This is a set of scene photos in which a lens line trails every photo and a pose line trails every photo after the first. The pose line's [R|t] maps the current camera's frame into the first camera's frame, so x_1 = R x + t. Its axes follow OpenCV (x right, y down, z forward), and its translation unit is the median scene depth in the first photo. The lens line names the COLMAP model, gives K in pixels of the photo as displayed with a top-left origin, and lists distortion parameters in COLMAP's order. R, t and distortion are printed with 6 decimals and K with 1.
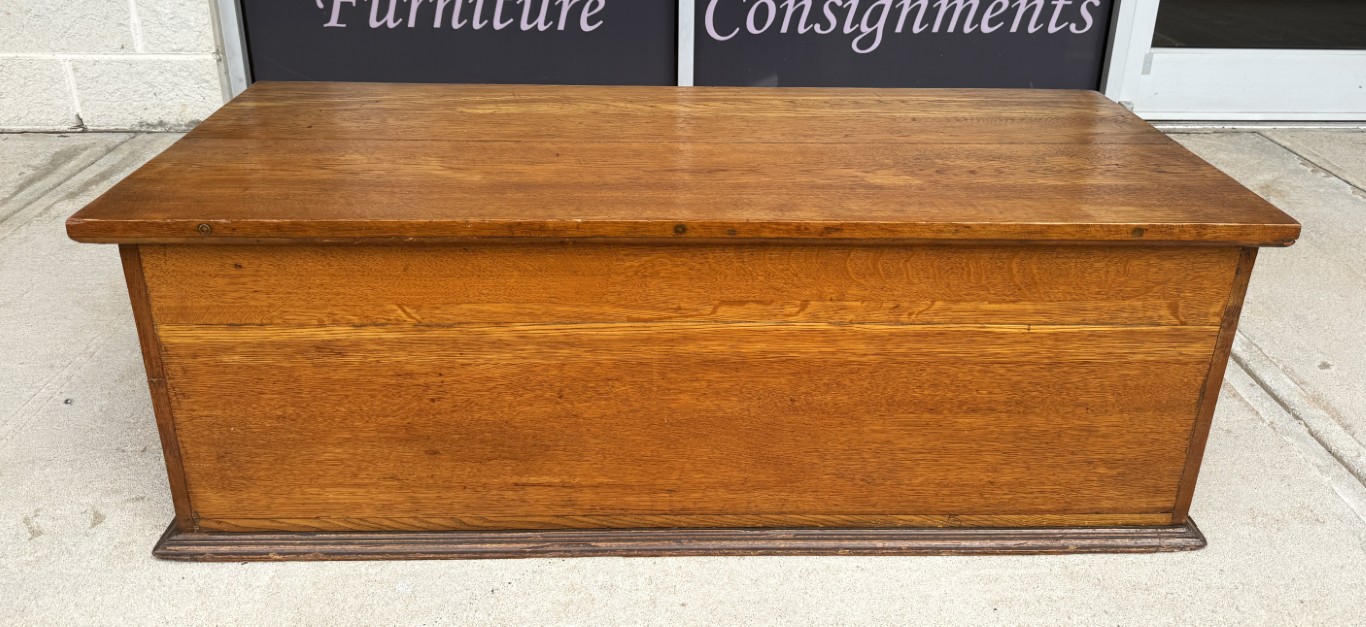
lens RADIAL K [[968.7, 0, 683.7], [0, 968.7, 186.7], [0, 0, 1]] dist [0.082895, -0.114341]
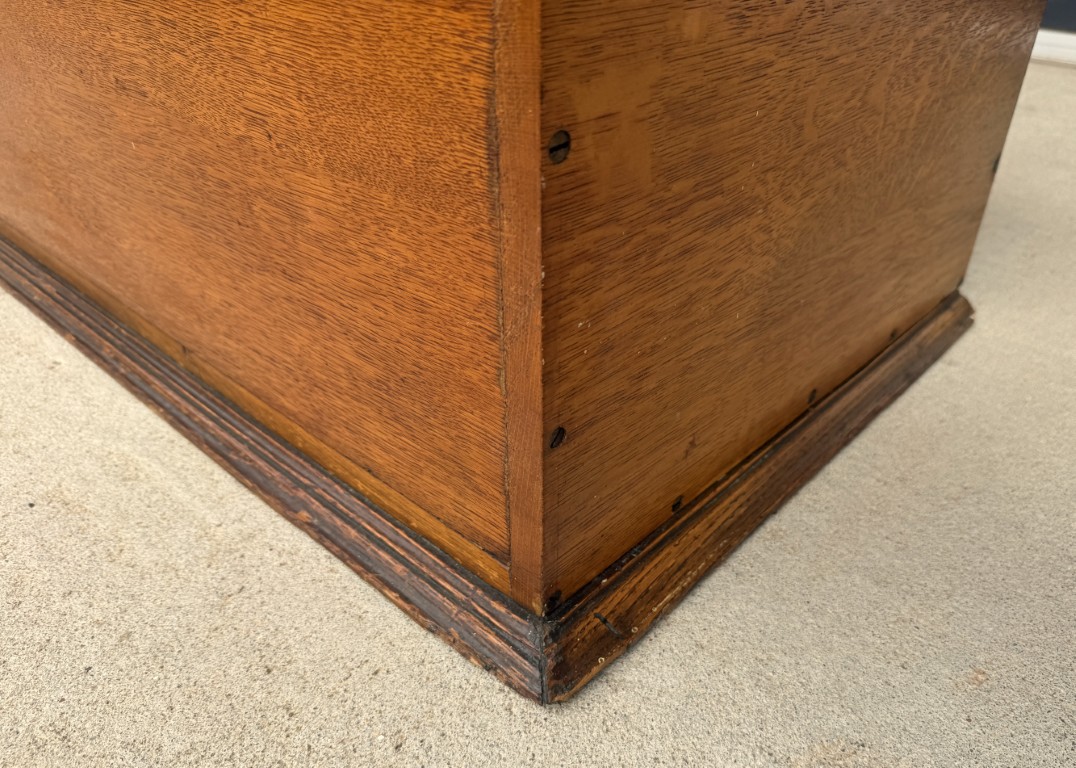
lens RADIAL K [[829.7, 0, 576.1], [0, 829.7, 412.6], [0, 0, 1]] dist [0.003952, -0.000721]
pose [[0.725318, 0.378890, -0.574766, 0.694438], [-0.258946, 0.923756, 0.282174, 0.204762], [0.637856, -0.055833, 0.768129, 0.834111]]
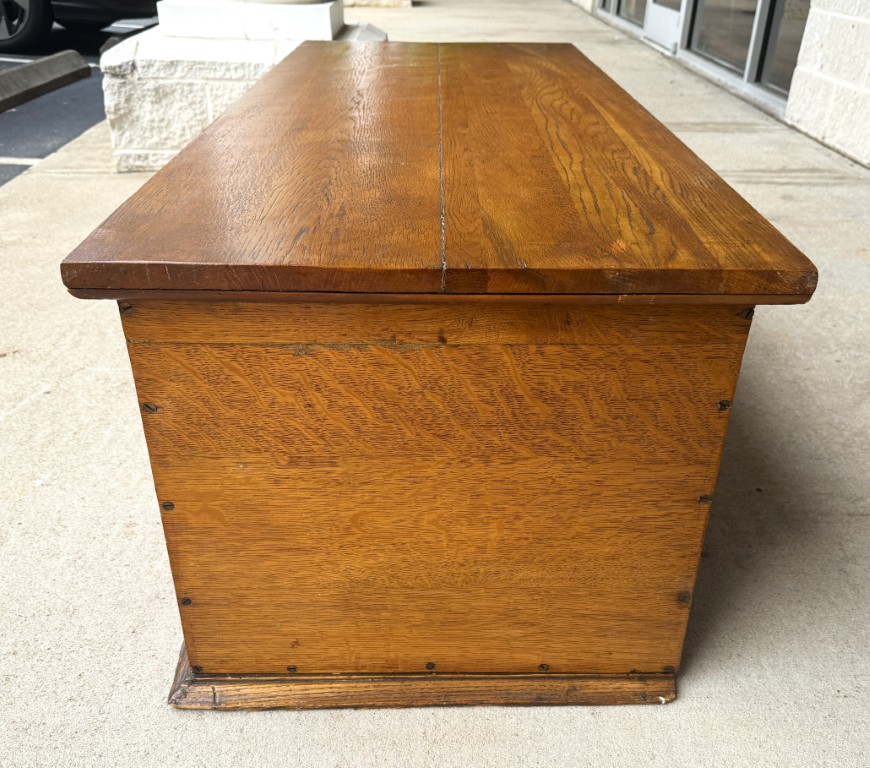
lens RADIAL K [[846.2, 0, 461.4], [0, 846.2, 428.0], [0, 0, 1]] dist [0.095000, -0.001672]
pose [[-0.008064, 0.487659, -0.872997, 1.057945], [-0.380932, 0.805700, 0.453585, -0.206026], [0.924568, 0.336210, 0.179268, 1.064086]]
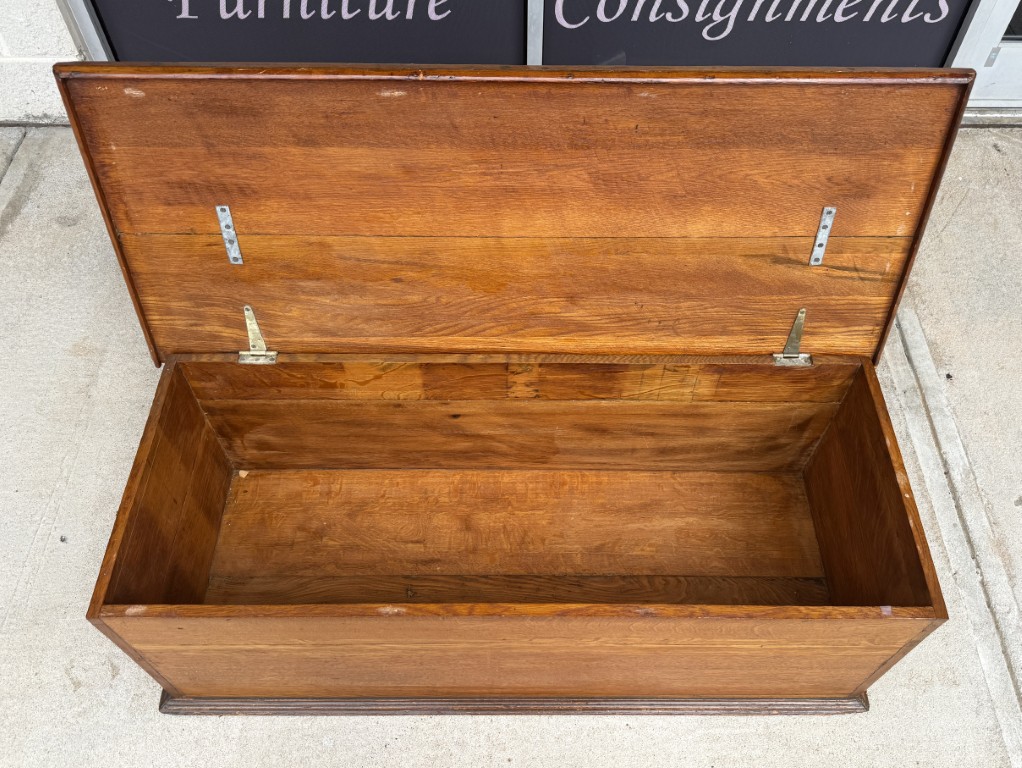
lens RADIAL K [[861.7, 0, 525.3], [0, 861.7, 346.1], [0, 0, 1]] dist [0.065125, -0.108358]
pose [[0.999610, 0.017264, -0.021931, 0.041321], [-0.003241, 0.852242, 0.523138, -0.810363], [0.027722, -0.522863, 0.851966, 0.170811]]
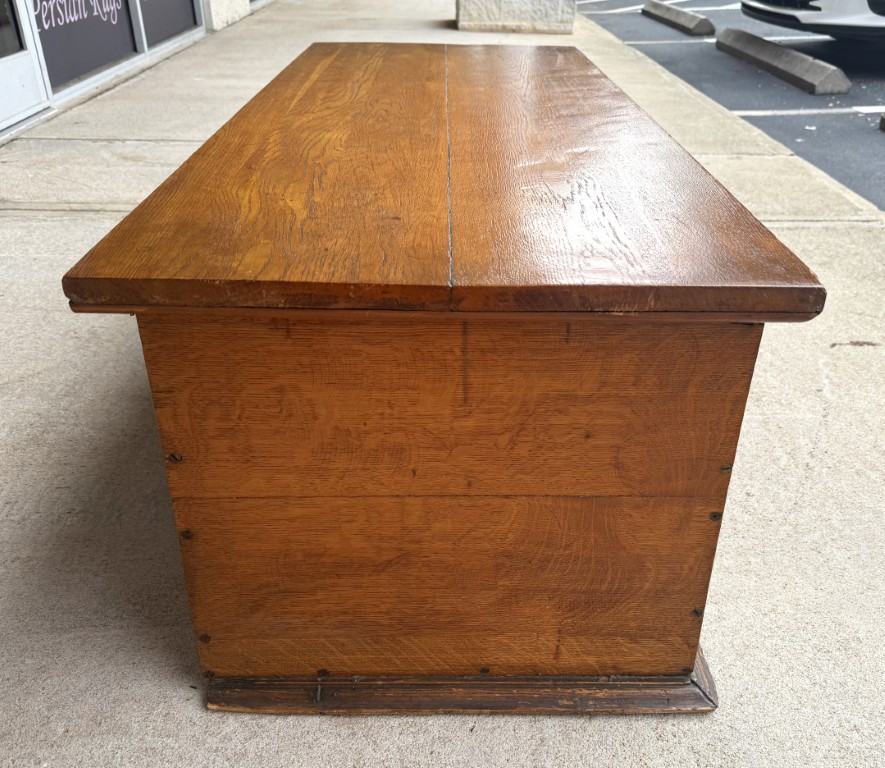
lens RADIAL K [[852.5, 0, 442.5], [0, 852.5, 384.0], [0, 0, 1]] dist [0.008199, 0.006322]
pose [[0.016649, -0.493641, 0.869507, -1.023974], [0.354980, 0.815894, 0.456406, -0.240281], [-0.934726, 0.301059, 0.188816, 1.005446]]
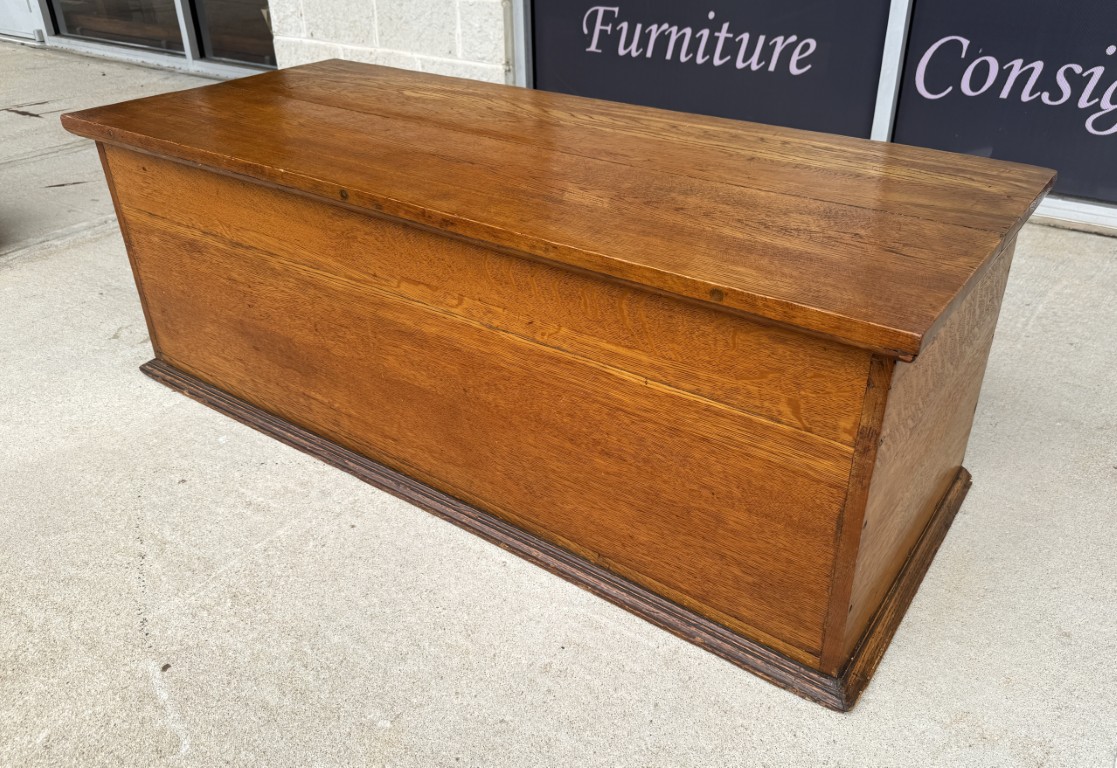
lens RADIAL K [[870.6, 0, 602.7], [0, 870.6, 363.5], [0, 0, 1]] dist [0.129345, -0.227438]
pose [[0.805838, 0.269579, -0.527211, 0.713346], [-0.198365, 0.961811, 0.188605, -0.016316], [0.557921, -0.047405, 0.828539, 0.293444]]
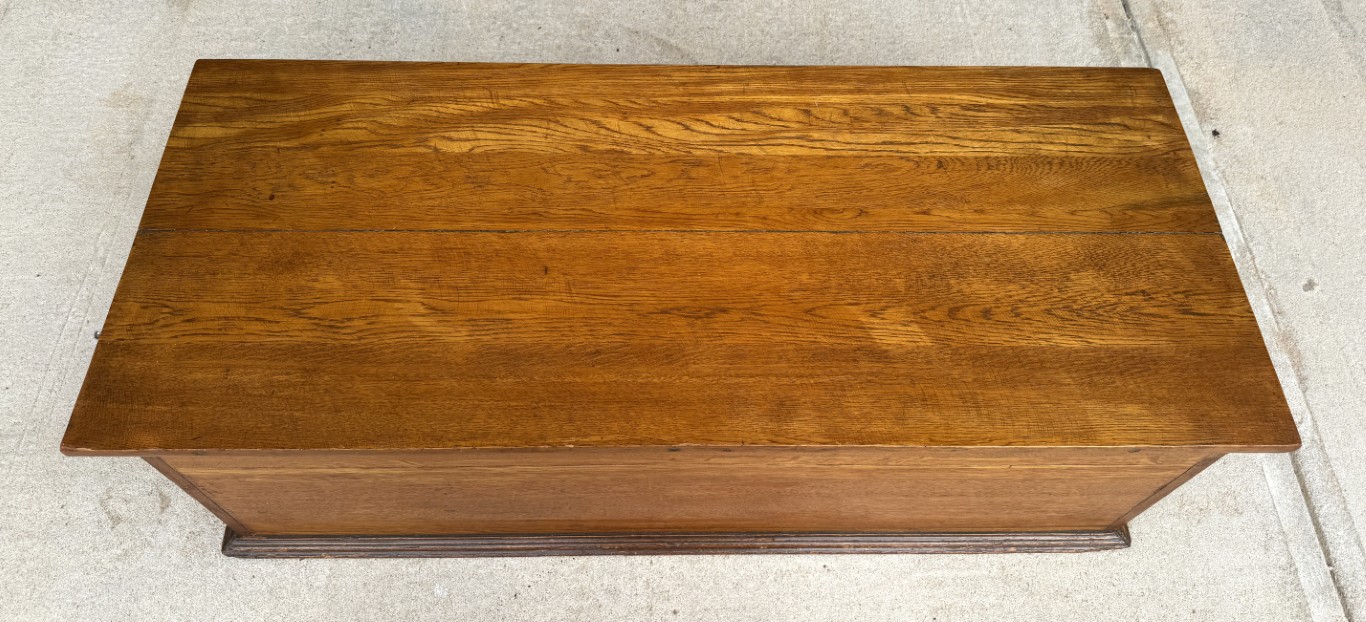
lens RADIAL K [[971.7, 0, 678.9], [0, 971.7, 175.6], [0, 0, 1]] dist [0.070687, -0.113863]
pose [[0.999831, 0.017536, -0.005500, 0.001439], [-0.011479, 0.829585, 0.558262, -0.661739], [0.014353, -0.558105, 0.829646, 0.290887]]
